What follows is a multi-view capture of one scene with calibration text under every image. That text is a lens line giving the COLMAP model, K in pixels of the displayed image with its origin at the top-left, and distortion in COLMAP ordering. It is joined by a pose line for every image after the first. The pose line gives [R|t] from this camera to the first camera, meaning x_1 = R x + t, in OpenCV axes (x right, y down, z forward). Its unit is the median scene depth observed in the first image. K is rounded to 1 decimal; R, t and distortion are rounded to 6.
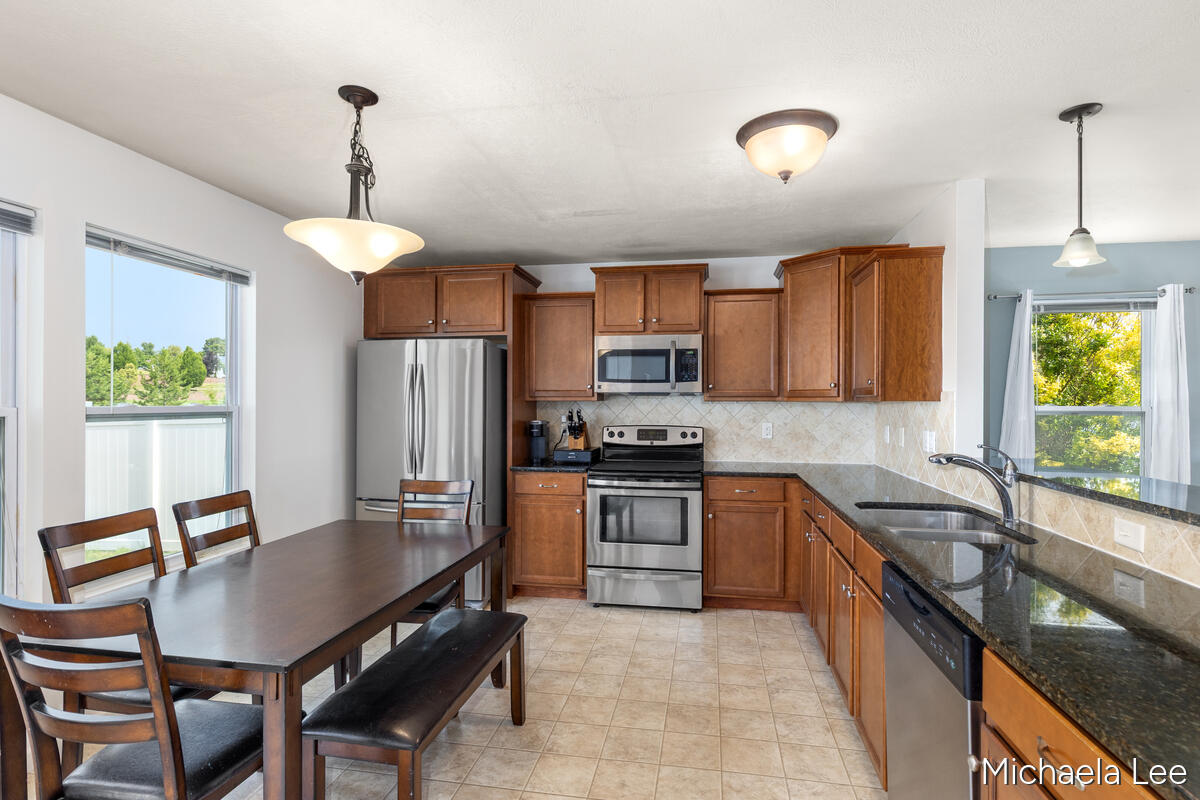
lens RADIAL K [[591.2, 0, 601.1], [0, 591.2, 402.6], [0, 0, 1]] dist [0.000212, -0.000031]
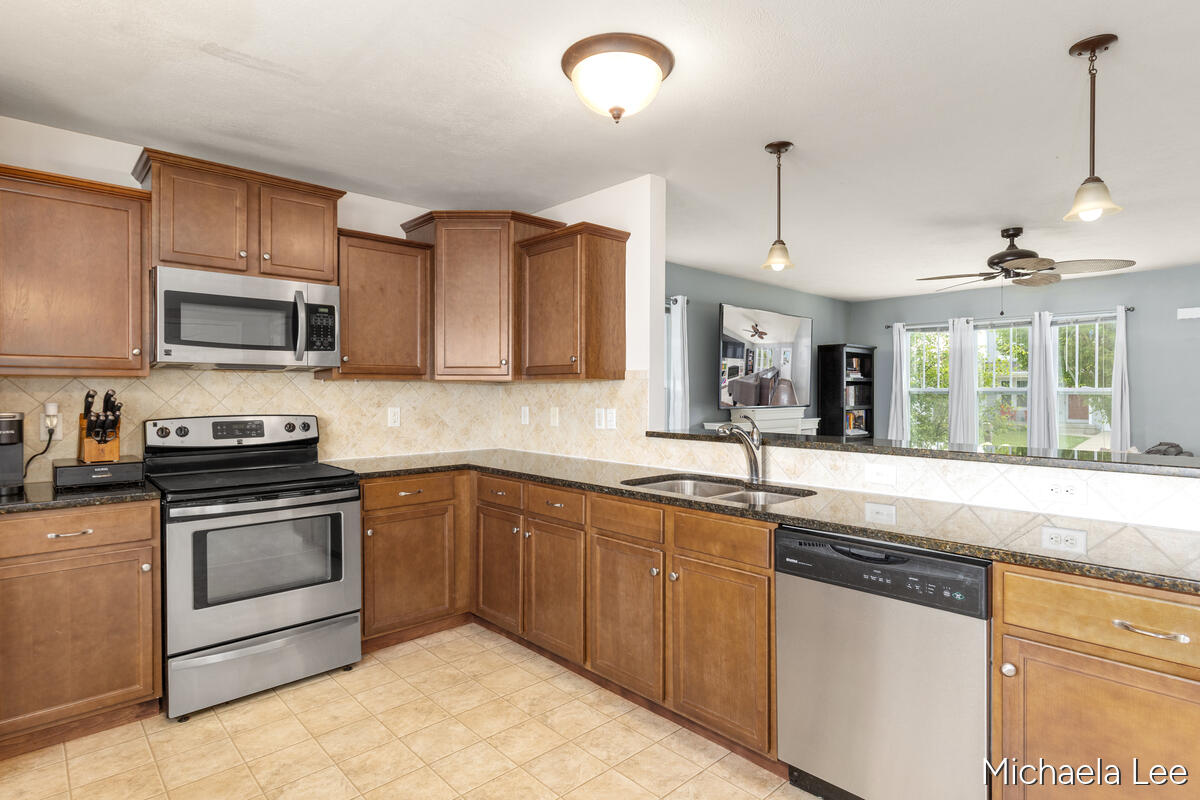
lens RADIAL K [[628.1, 0, 602.8], [0, 628.1, 397.1], [0, 0, 1]] dist [0.002184, -0.000665]
pose [[0.587965, -0.008756, 0.808839, -0.278505], [0.002334, 0.999956, 0.009128, 0.014571], [-0.808883, -0.003480, 0.587959, 0.294141]]
